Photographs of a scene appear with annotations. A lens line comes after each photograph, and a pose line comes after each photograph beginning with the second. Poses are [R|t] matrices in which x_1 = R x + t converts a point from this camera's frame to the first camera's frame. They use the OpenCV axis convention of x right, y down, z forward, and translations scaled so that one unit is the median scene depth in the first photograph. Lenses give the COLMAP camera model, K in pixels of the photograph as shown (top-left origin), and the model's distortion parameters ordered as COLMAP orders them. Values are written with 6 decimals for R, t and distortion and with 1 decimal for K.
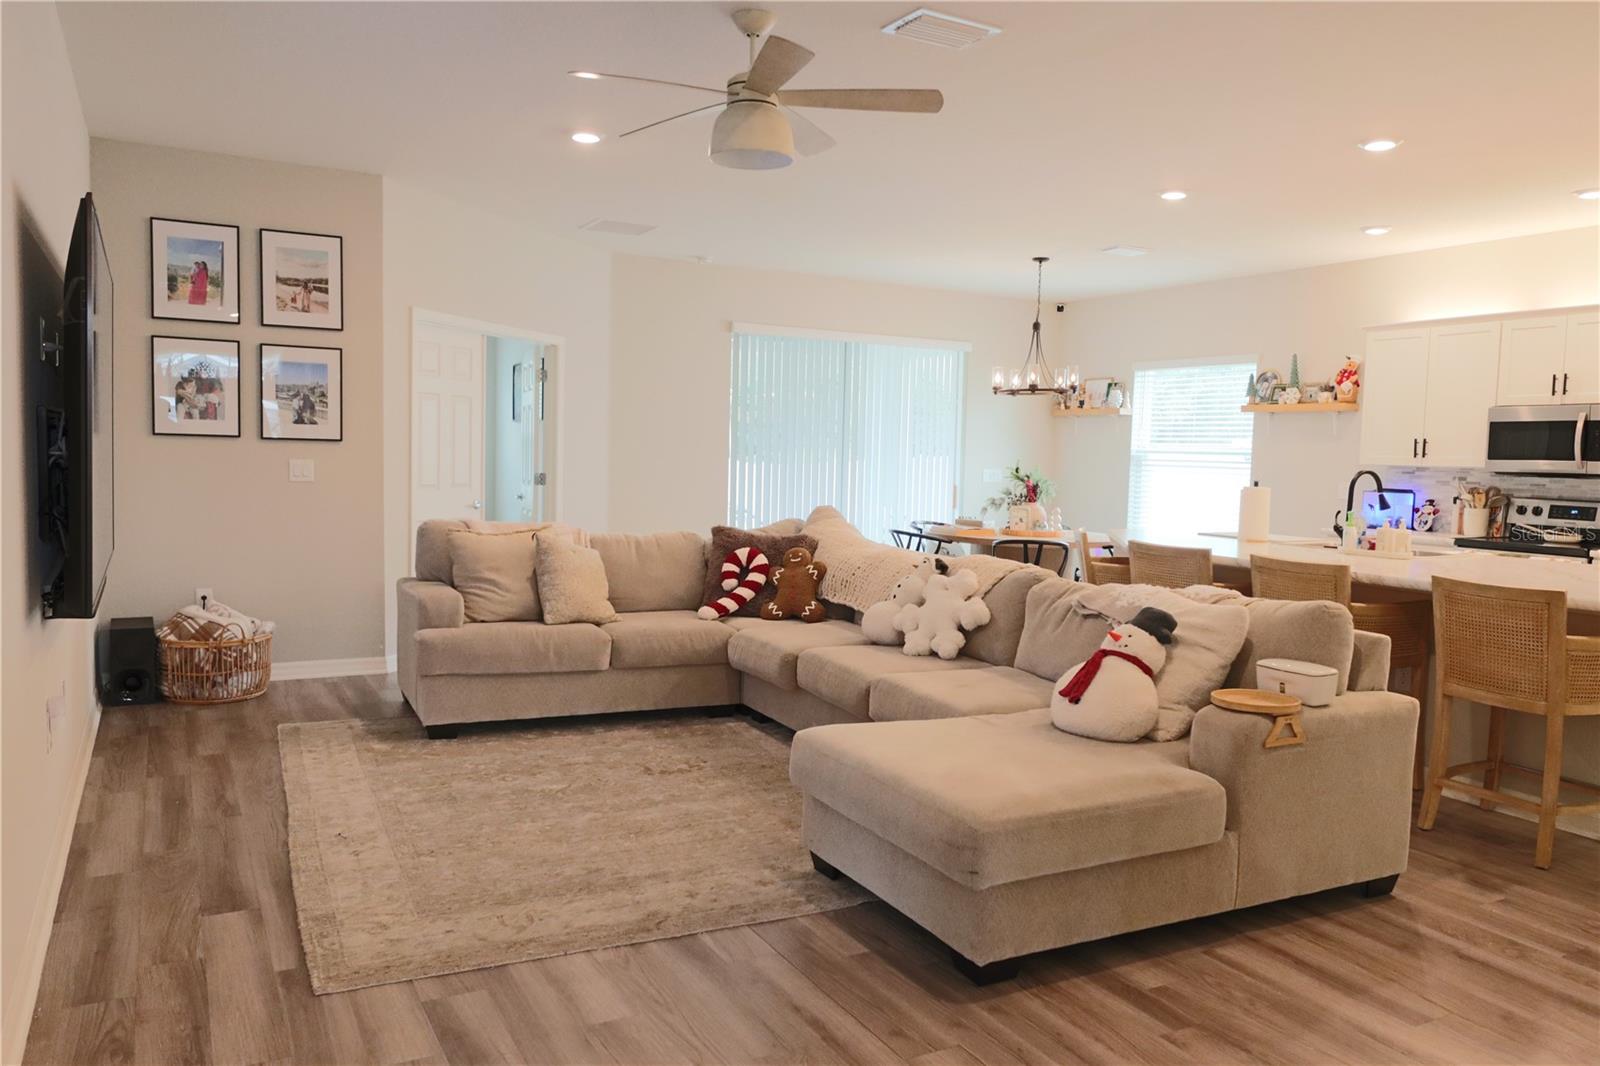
lens RADIAL K [[1156.3, 0, 800.0], [0, 1156.3, 533.0], [0, 0, 1]] dist [0.031938, -0.065124]
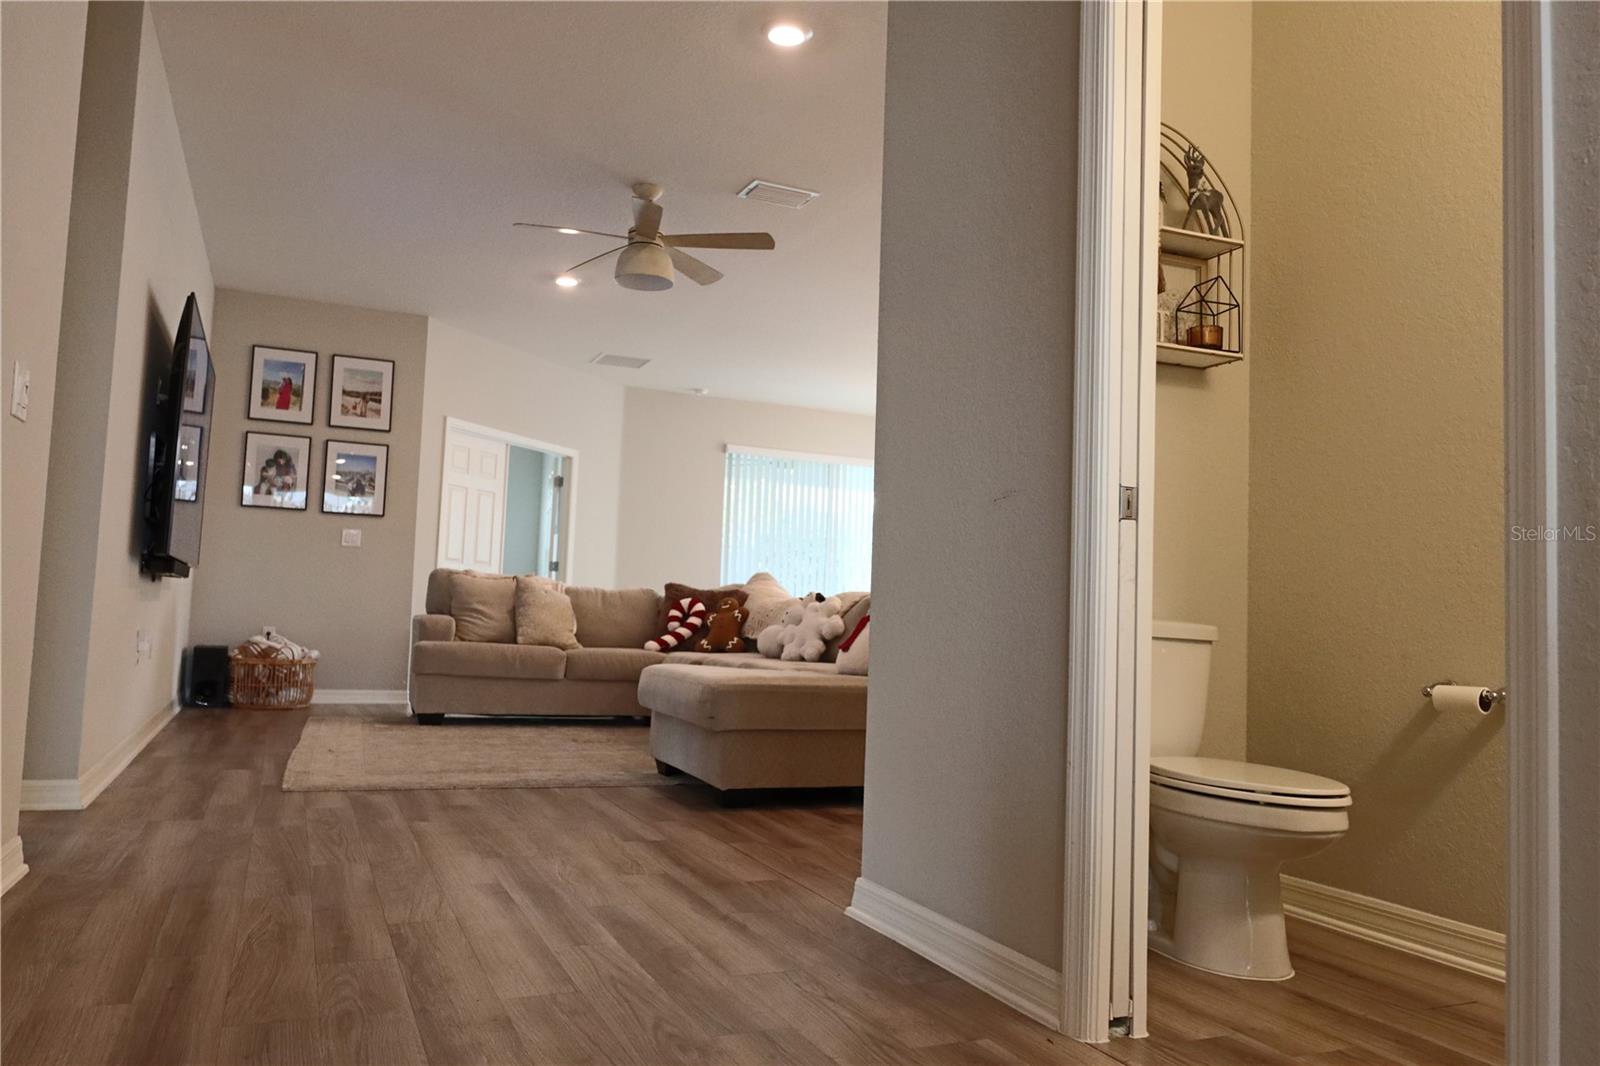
lens RADIAL K [[1156.3, 0, 800.0], [0, 1156.3, 533.0], [0, 0, 1]] dist [0.031938, -0.065124]
pose [[0.996459, 0.004776, -0.083949, 0.182181], [-0.017343, 0.988592, -0.149619, 0.131472], [0.082277, 0.150545, 0.985173, -0.235340]]
